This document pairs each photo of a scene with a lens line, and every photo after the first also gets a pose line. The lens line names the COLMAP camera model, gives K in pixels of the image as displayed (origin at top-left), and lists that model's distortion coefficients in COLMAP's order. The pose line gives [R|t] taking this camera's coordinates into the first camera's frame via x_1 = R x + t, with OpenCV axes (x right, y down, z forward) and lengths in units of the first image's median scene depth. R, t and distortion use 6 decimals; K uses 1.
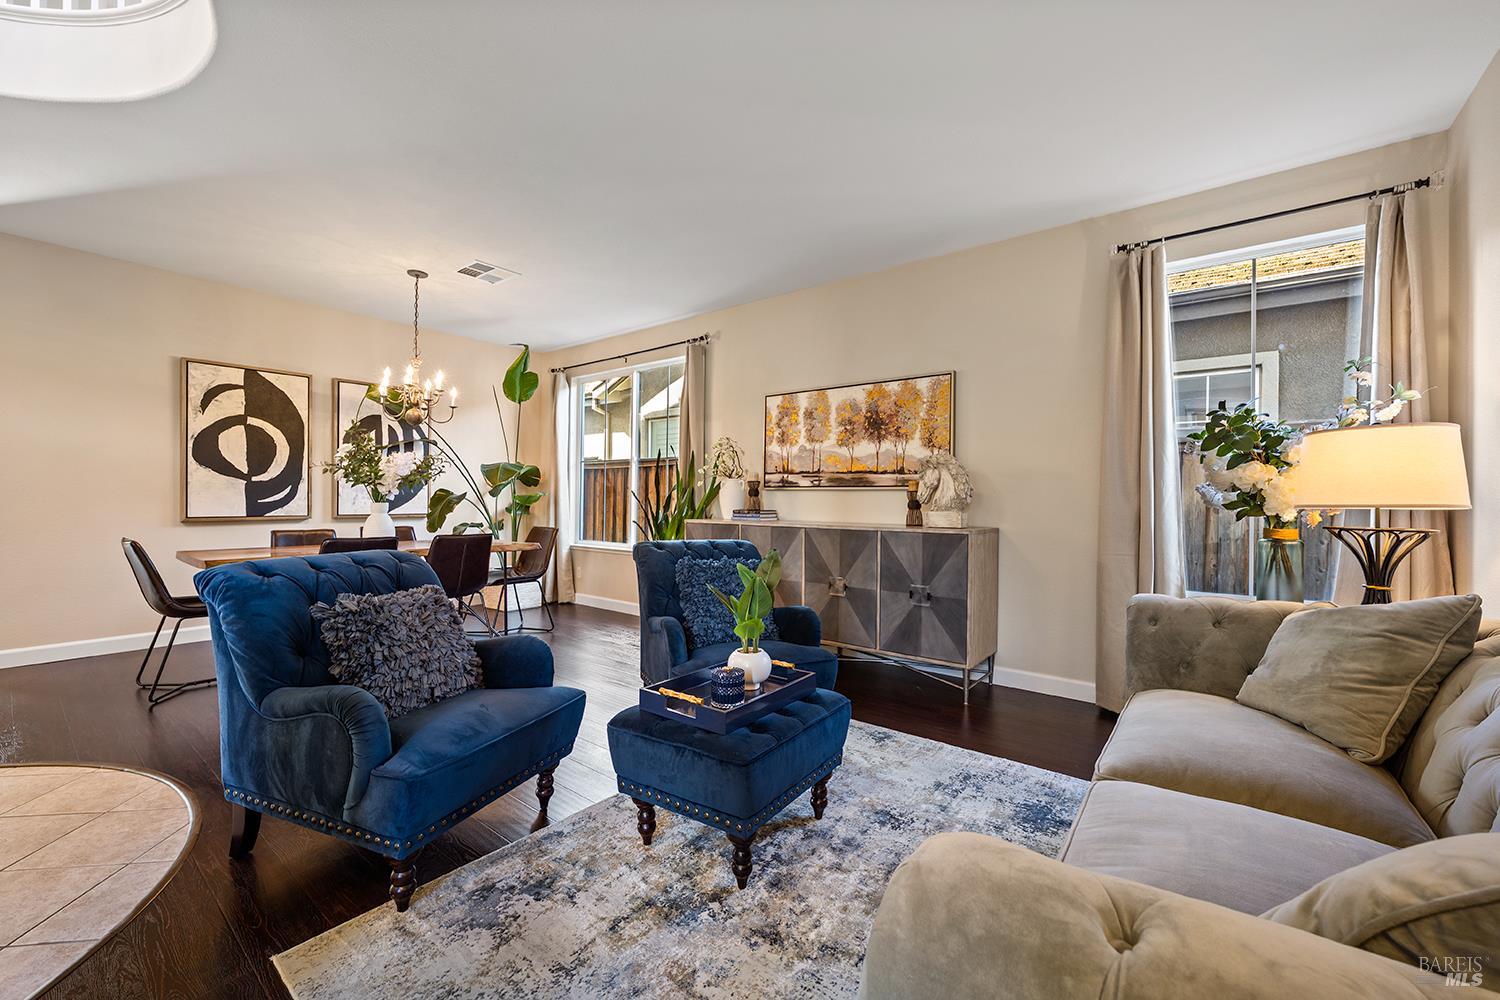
lens RADIAL K [[592.2, 0, 749.2], [0, 592.2, 494.6], [0, 0, 1]] dist [-0.000539, -0.000024]
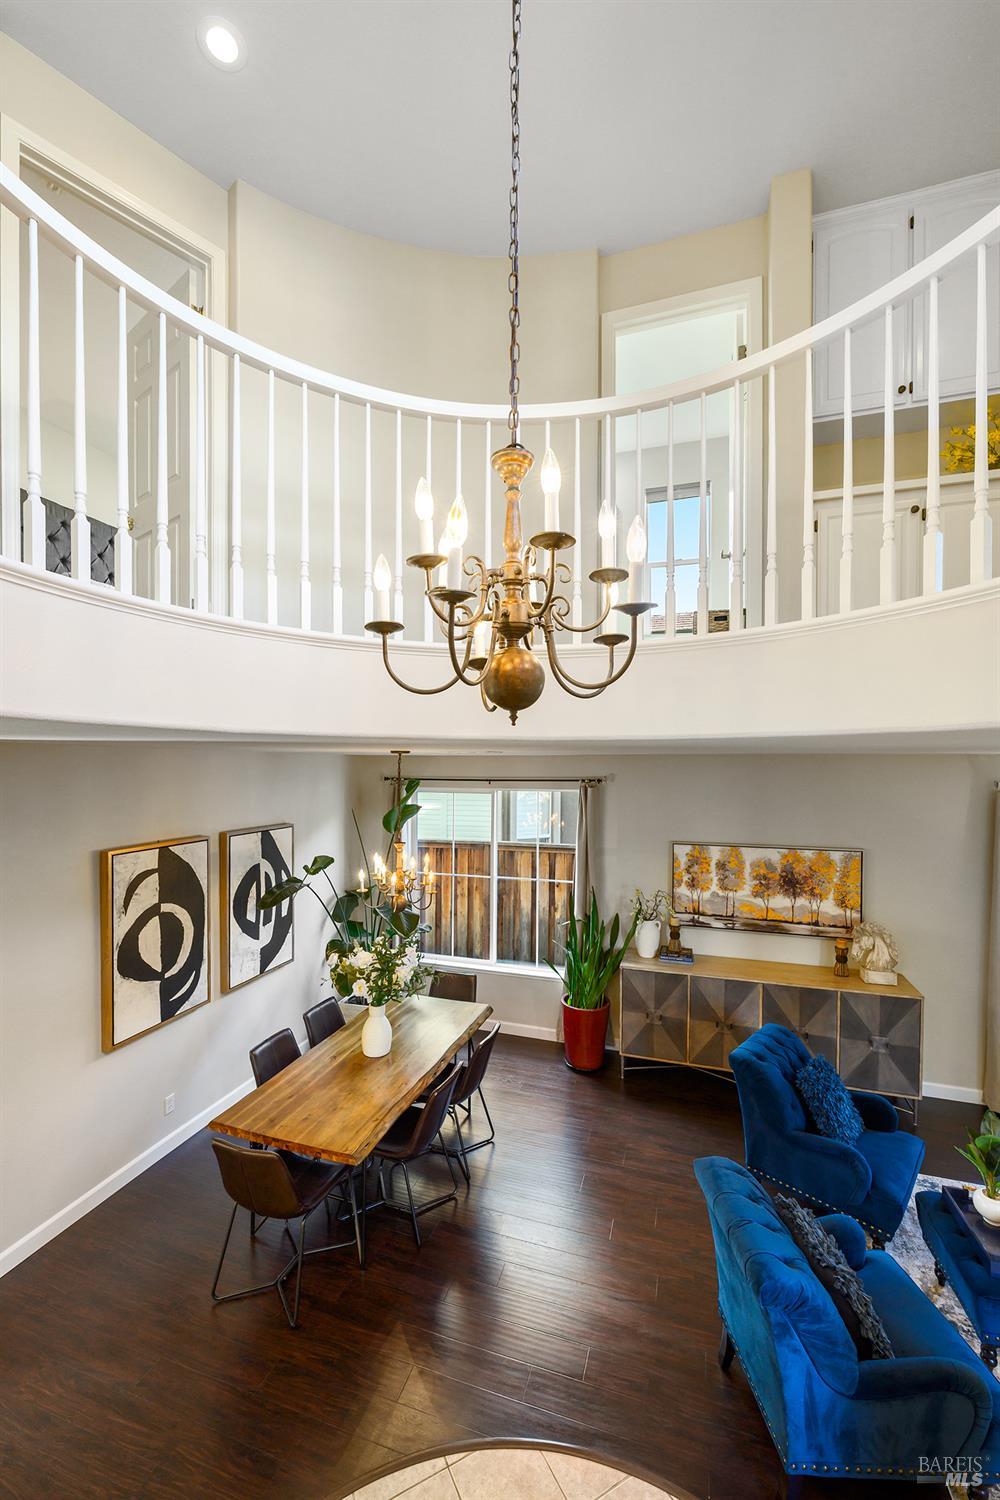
lens RADIAL K [[599.0, 0, 493.6], [0, 599.0, 768.5], [0, 0, 1]] dist [-0.001157, 0.000012]
pose [[0.941348, -0.009561, 0.337301, -0.722379], [0.004706, 0.999873, 0.015209, -0.350141], [-0.337404, -0.012729, 0.941274, 0.048633]]
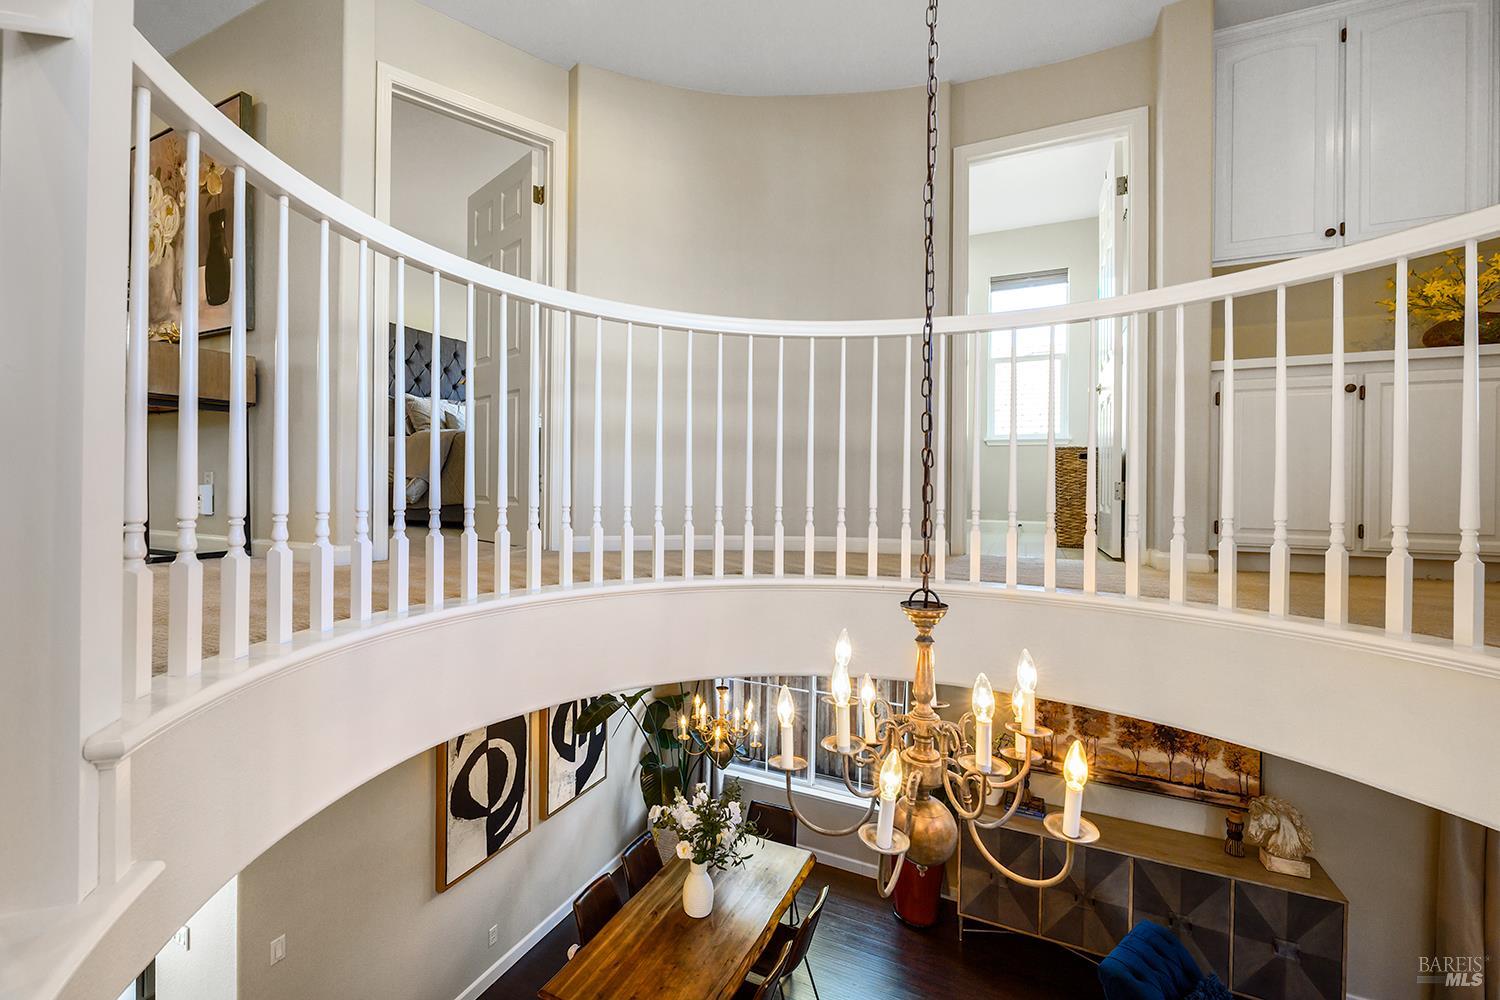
lens RADIAL K [[643.8, 0, 691.8], [0, 643.8, 484.3], [0, 0, 1]] dist [-0.000458, -0.000231]
pose [[0.981822, 0.000255, 0.189802, -0.773109], [-0.001638, 0.999973, 0.007134, -0.530463], [-0.189795, -0.007315, 0.981797, 0.044694]]
